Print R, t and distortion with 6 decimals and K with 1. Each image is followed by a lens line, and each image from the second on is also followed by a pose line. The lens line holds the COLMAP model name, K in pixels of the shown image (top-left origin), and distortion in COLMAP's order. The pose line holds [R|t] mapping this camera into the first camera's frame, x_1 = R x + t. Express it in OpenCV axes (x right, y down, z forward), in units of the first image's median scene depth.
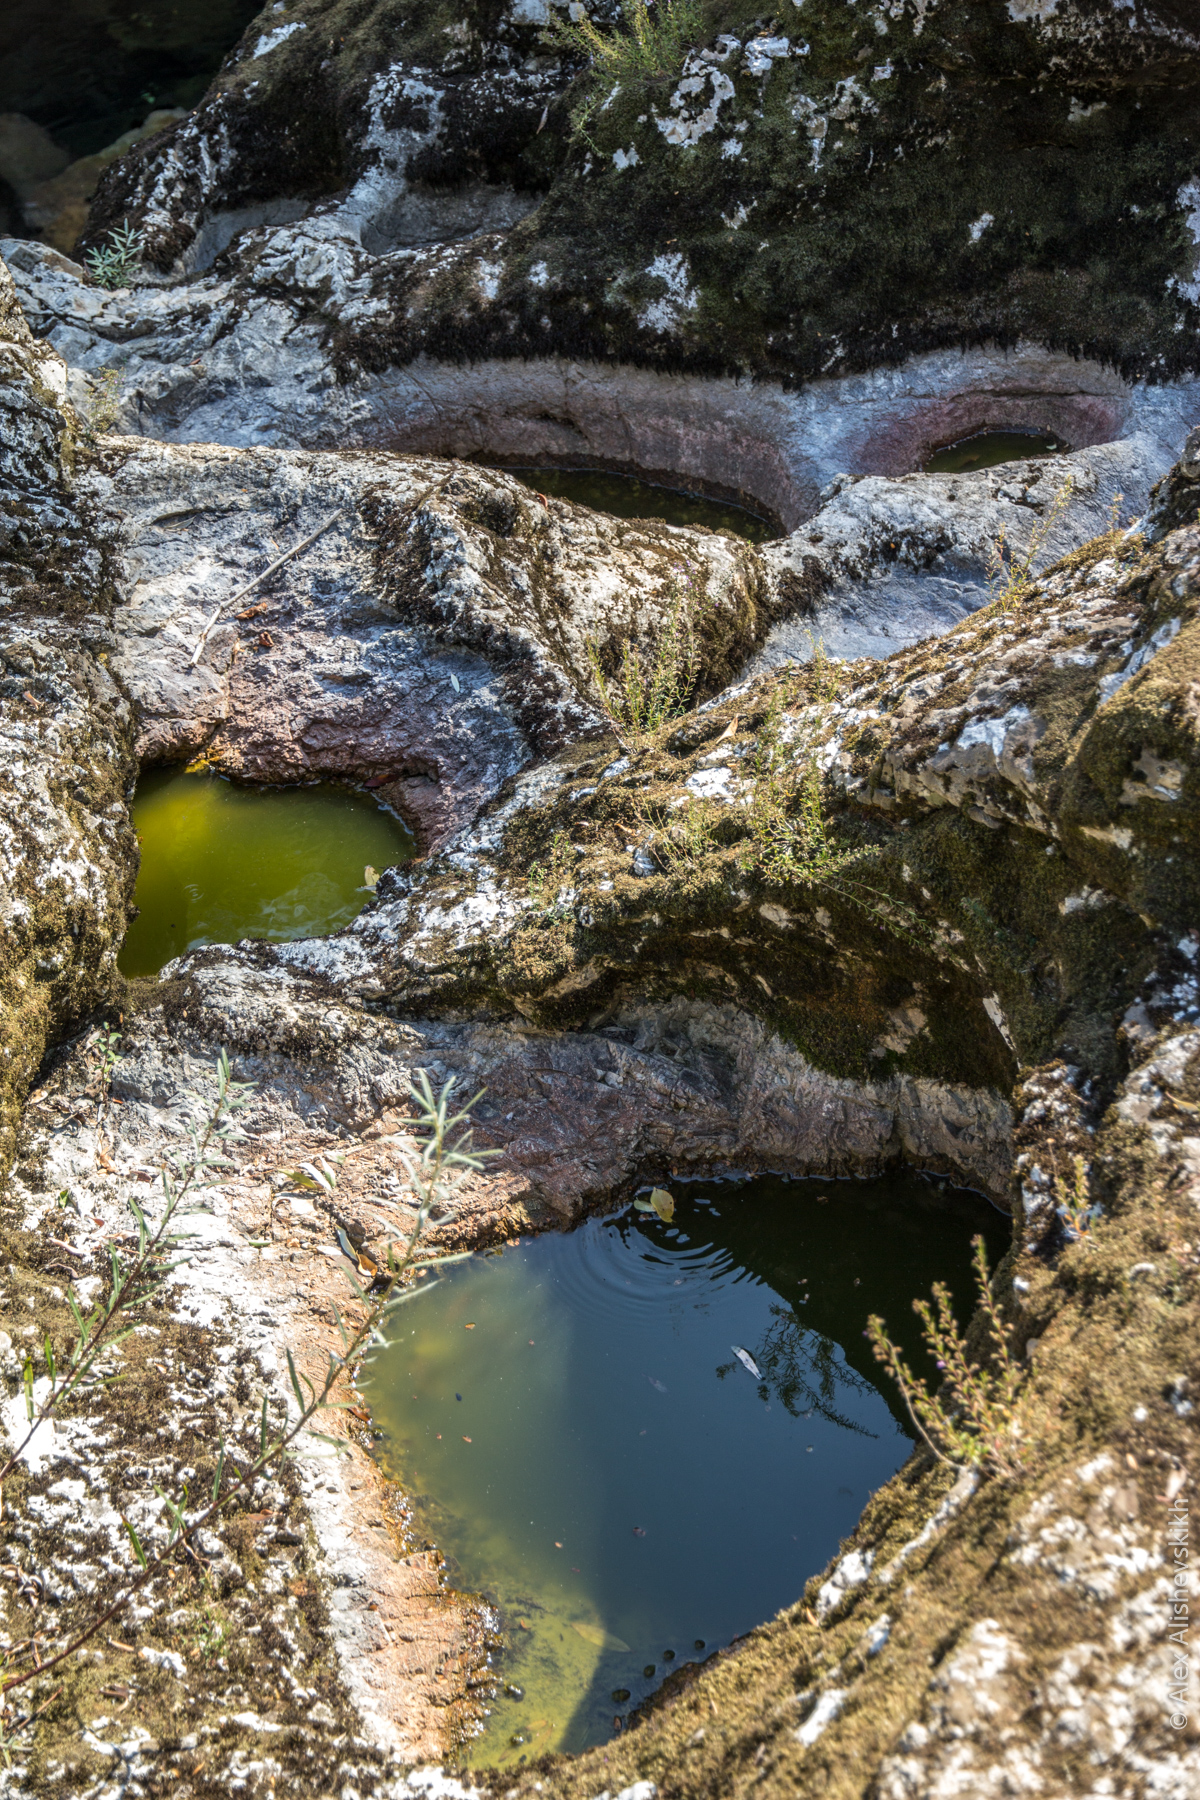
lens RADIAL K [[2855.5, 0, 600.0], [0, 2855.5, 900.0], [0, 0, 1]] dist [0.000246, 0.795595]
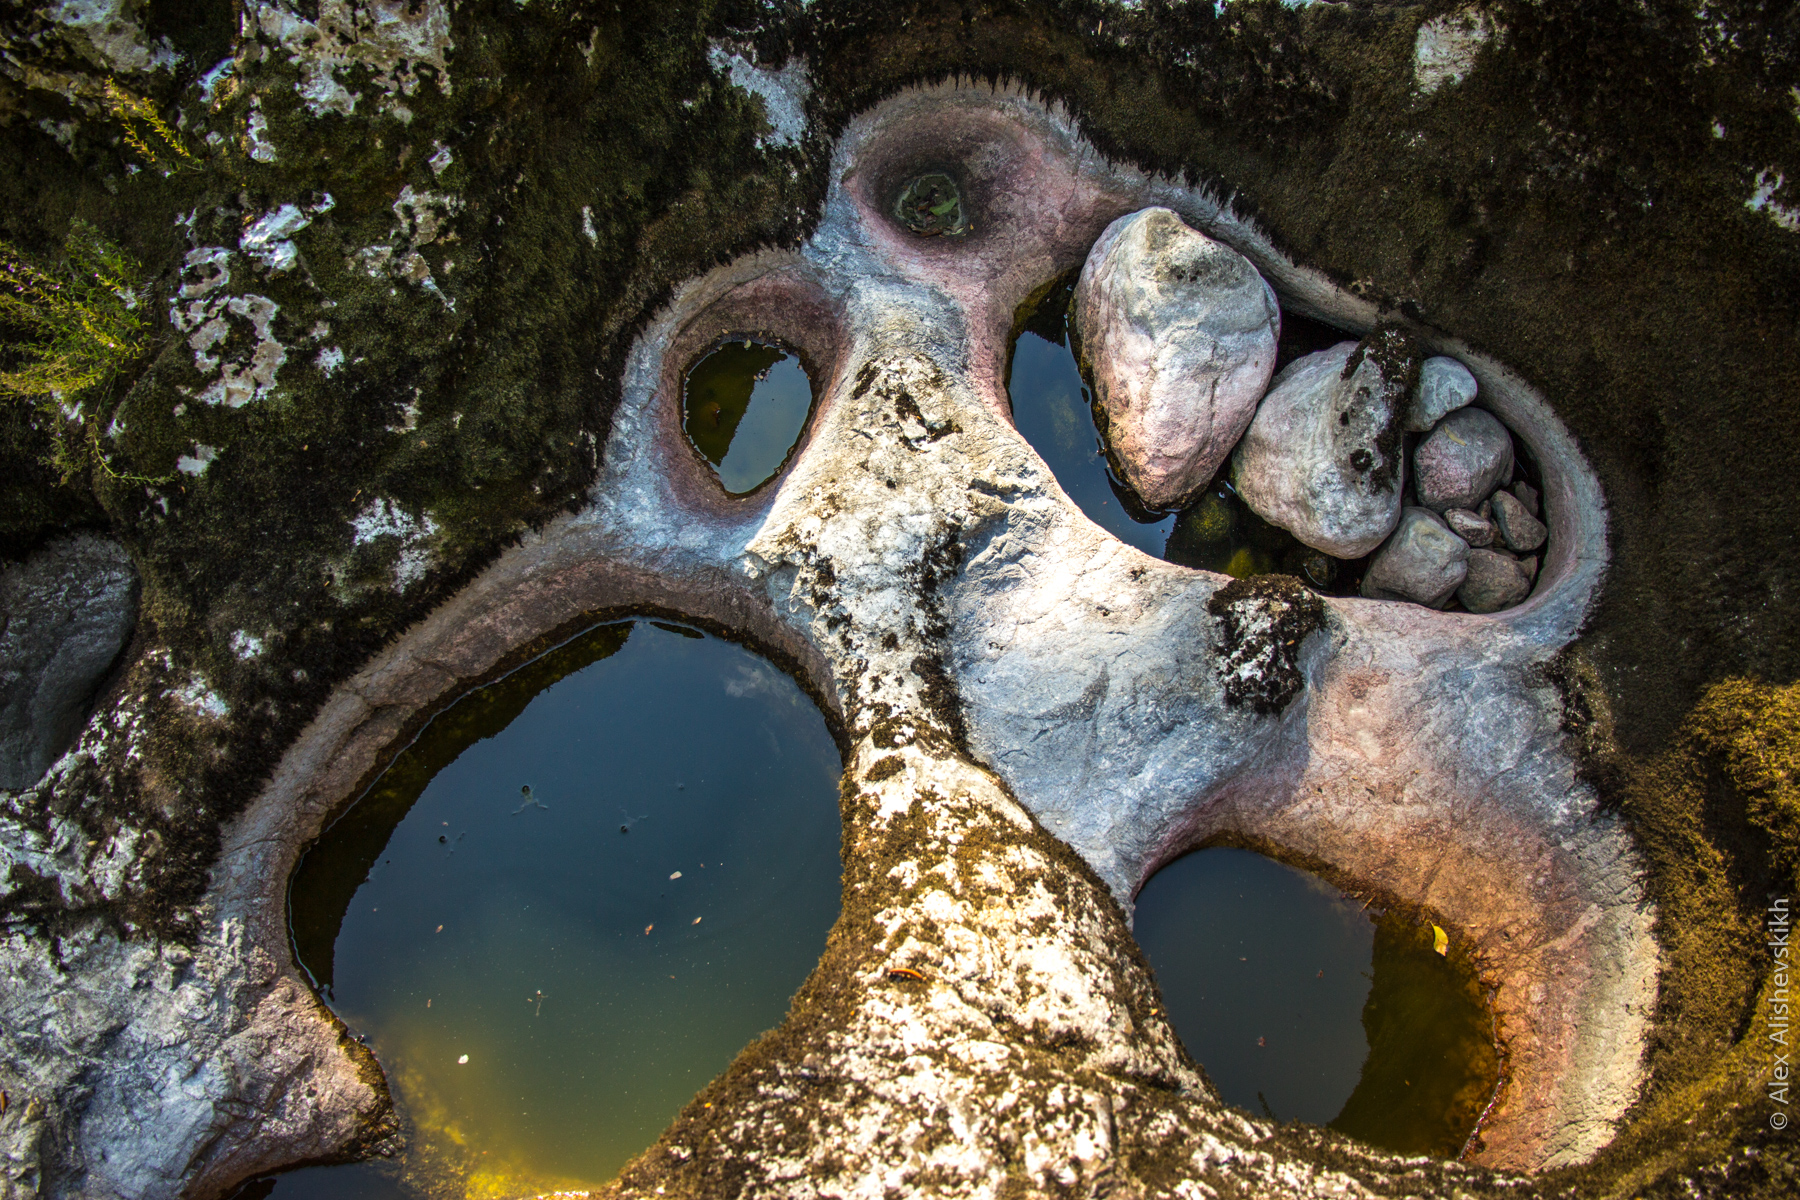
lens RADIAL K [[1224.3, 0, 900.0], [0, 1224.3, 600.0], [0, 0, 1]] dist [-0.123646, 0.092621]
pose [[0.476992, -0.777918, 0.409050, -0.059539], [0.570326, 0.628072, 0.529391, -0.300273], [-0.668736, -0.019223, 0.743252, 0.658821]]
